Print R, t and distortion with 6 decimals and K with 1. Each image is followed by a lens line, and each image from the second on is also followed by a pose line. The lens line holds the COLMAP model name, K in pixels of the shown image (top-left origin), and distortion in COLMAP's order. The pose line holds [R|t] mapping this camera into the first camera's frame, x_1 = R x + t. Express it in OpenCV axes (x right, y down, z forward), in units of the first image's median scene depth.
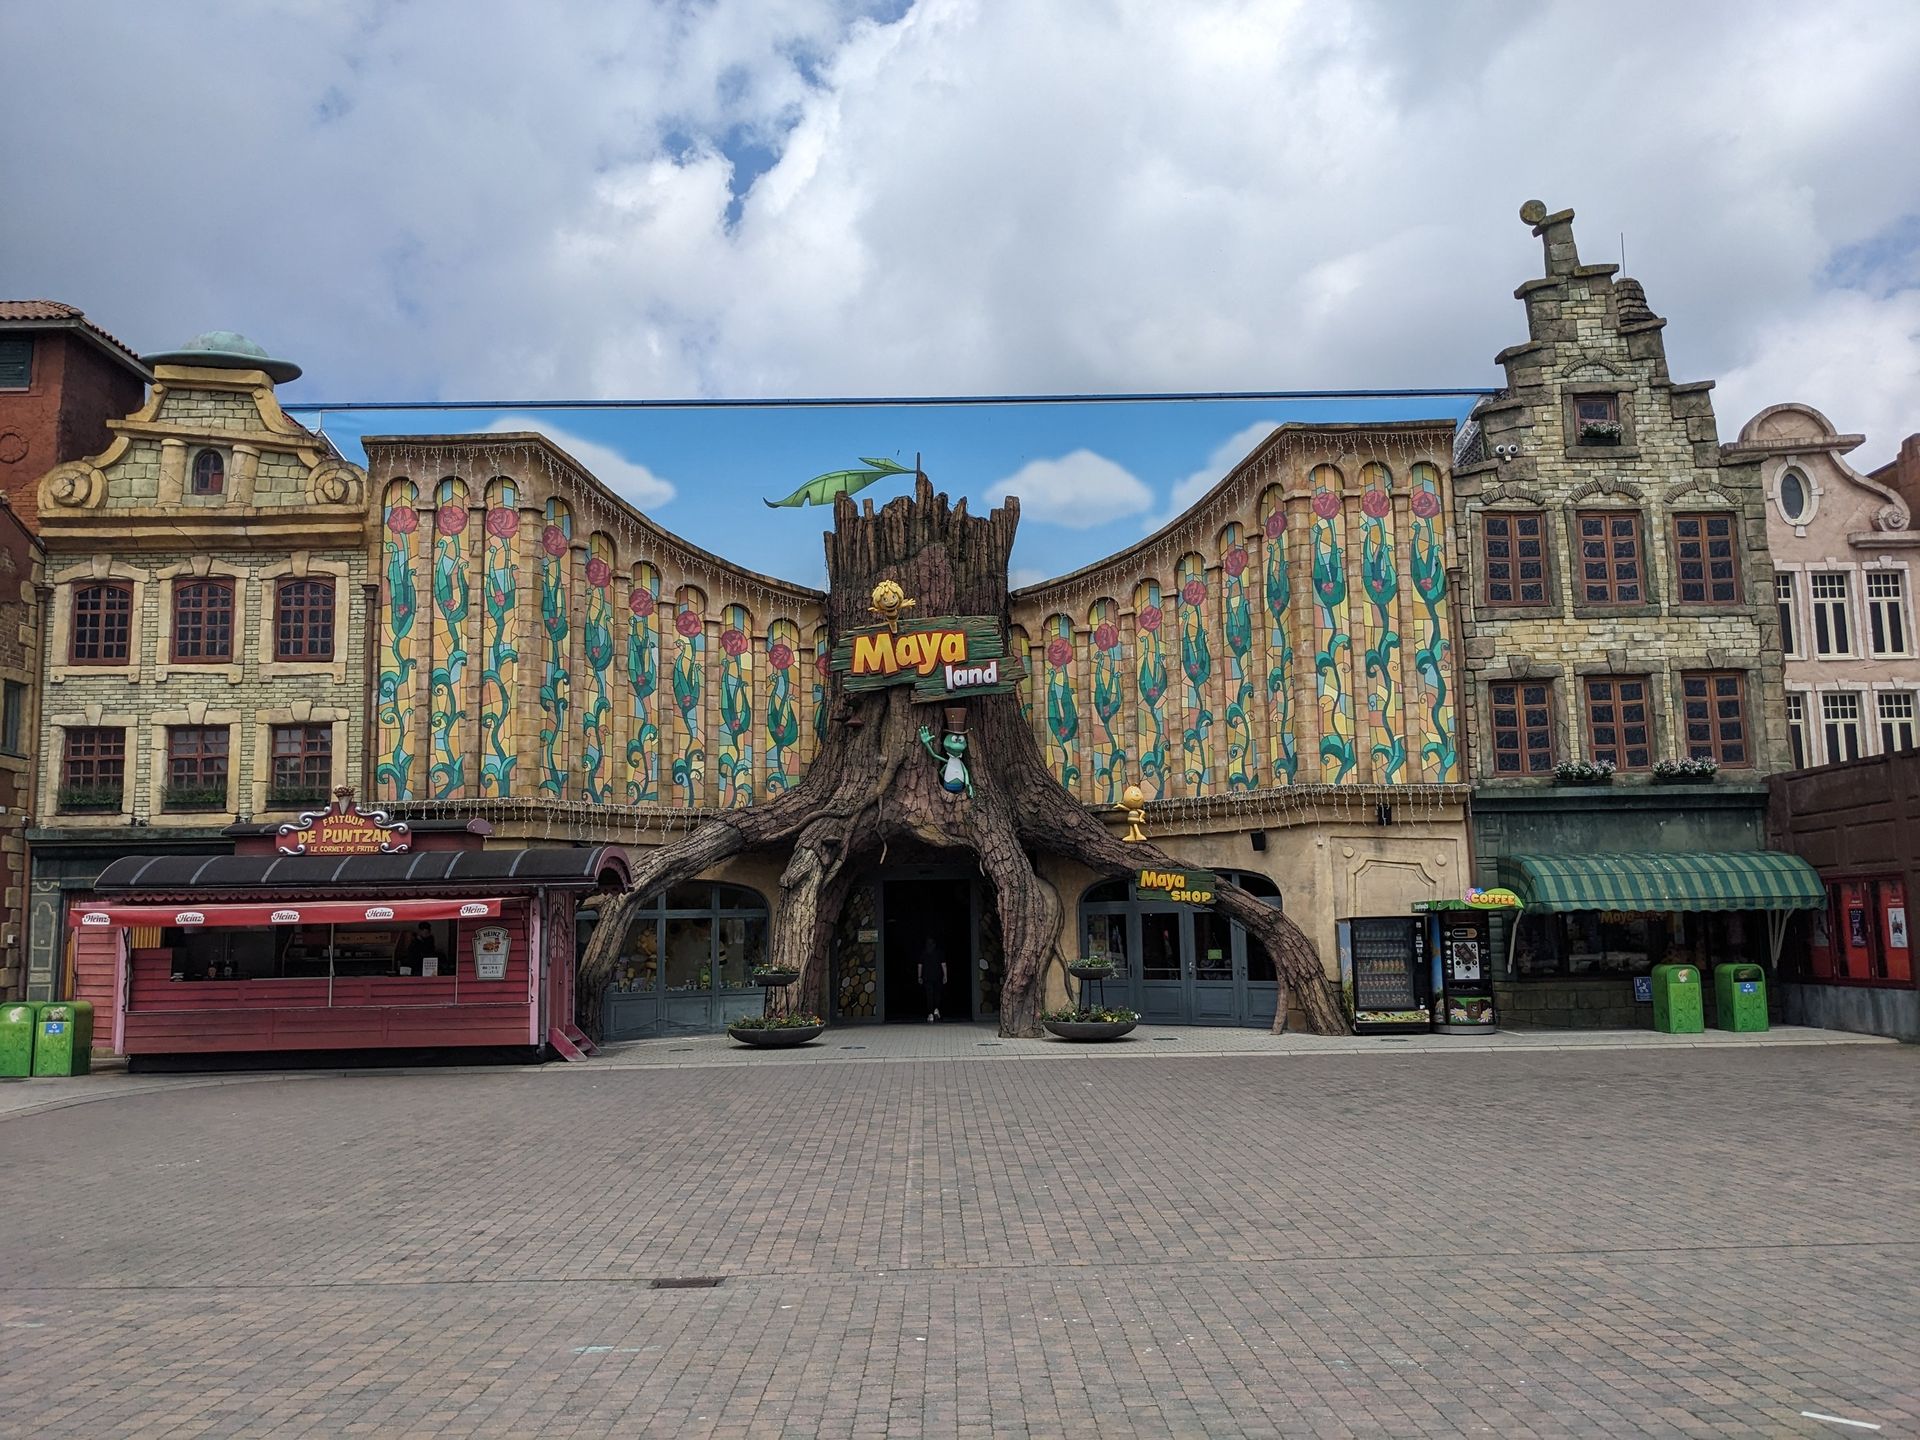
lens RADIAL K [[1496.3, 0, 960.0], [0, 1496.3, 720.0], [0, 0, 1]] dist [0.043011, -0.056298]
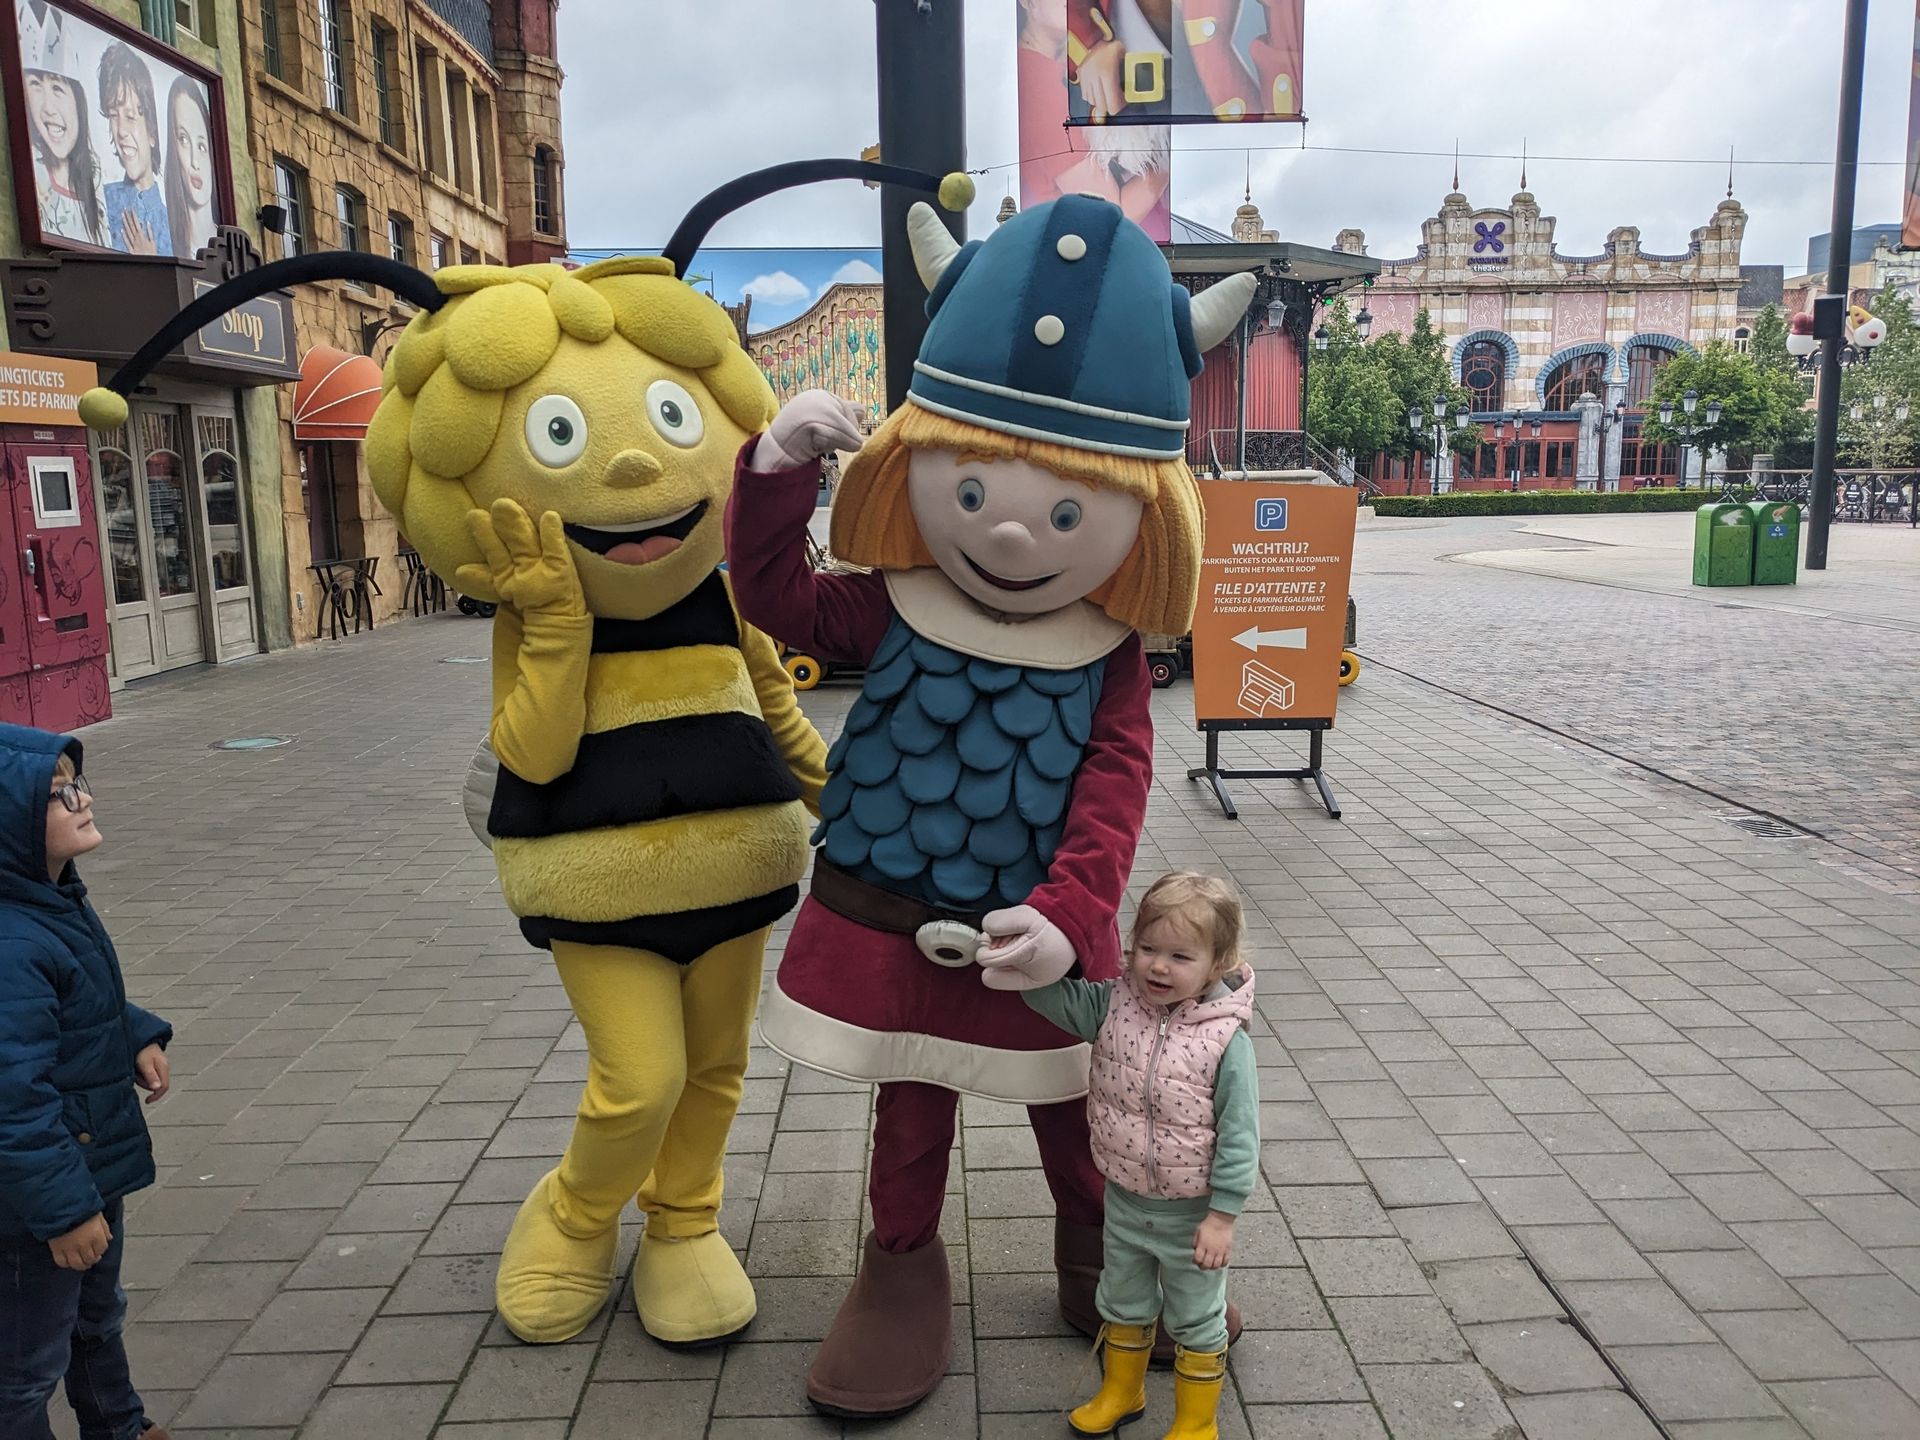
lens RADIAL K [[1496.3, 0, 960.0], [0, 1496.3, 720.0], [0, 0, 1]] dist [0.043011, -0.056298]
pose [[0.999917, 0.006539, 0.011092, 0.382952], [-0.009497, 0.956269, 0.292334, -0.218795], [-0.008695, -0.292415, 0.956252, -1.664224]]
